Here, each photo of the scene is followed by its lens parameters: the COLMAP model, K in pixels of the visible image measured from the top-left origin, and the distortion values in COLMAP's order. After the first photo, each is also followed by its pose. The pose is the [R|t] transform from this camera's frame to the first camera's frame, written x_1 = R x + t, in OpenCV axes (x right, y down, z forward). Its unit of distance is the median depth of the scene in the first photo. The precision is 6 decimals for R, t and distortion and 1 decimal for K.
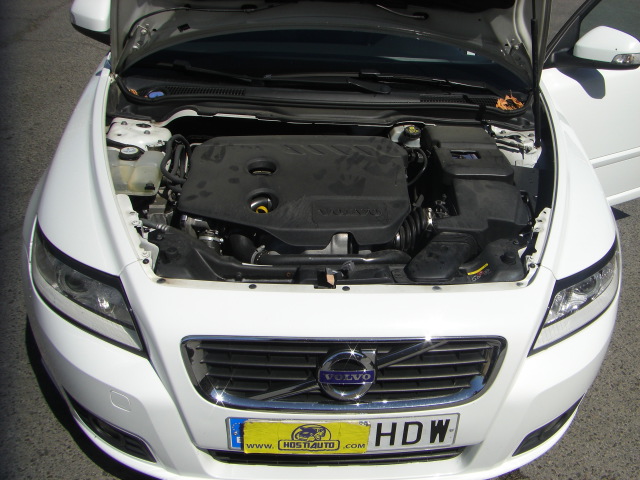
lens RADIAL K [[721.5, 0, 385.2], [0, 721.5, 224.2], [0, 0, 1]] dist [-0.169398, 0.086160]
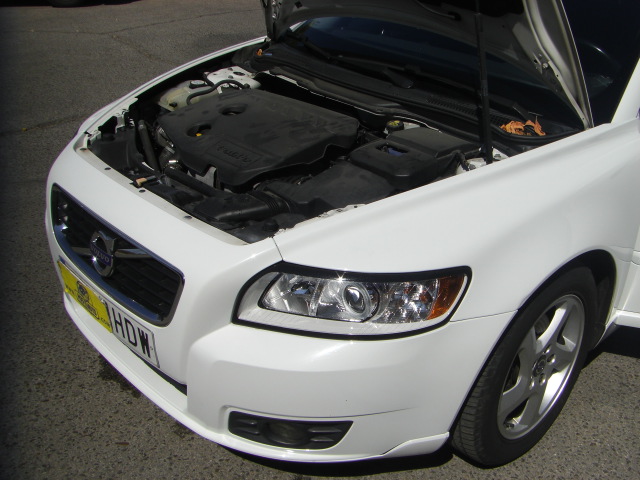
lens RADIAL K [[721.5, 0, 385.2], [0, 721.5, 224.2], [0, 0, 1]] dist [-0.169398, 0.086160]
pose [[0.655217, 0.291362, -0.696993, 1.001771], [-0.367526, 0.929025, 0.042860, -0.054768], [0.660011, 0.228080, 0.715796, 0.436412]]
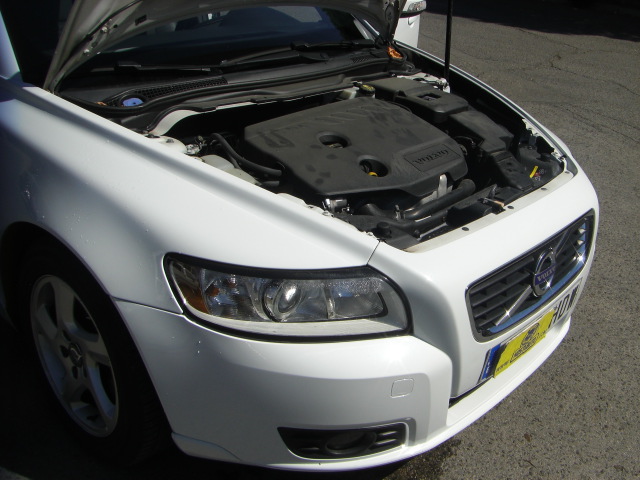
lens RADIAL K [[721.5, 0, 385.2], [0, 721.5, 224.2], [0, 0, 1]] dist [-0.169398, 0.086160]
pose [[0.715486, -0.298240, 0.631770, -0.919056], [0.283248, 0.950478, 0.127911, -0.089156], [-0.638632, 0.087429, 0.764530, 0.237753]]
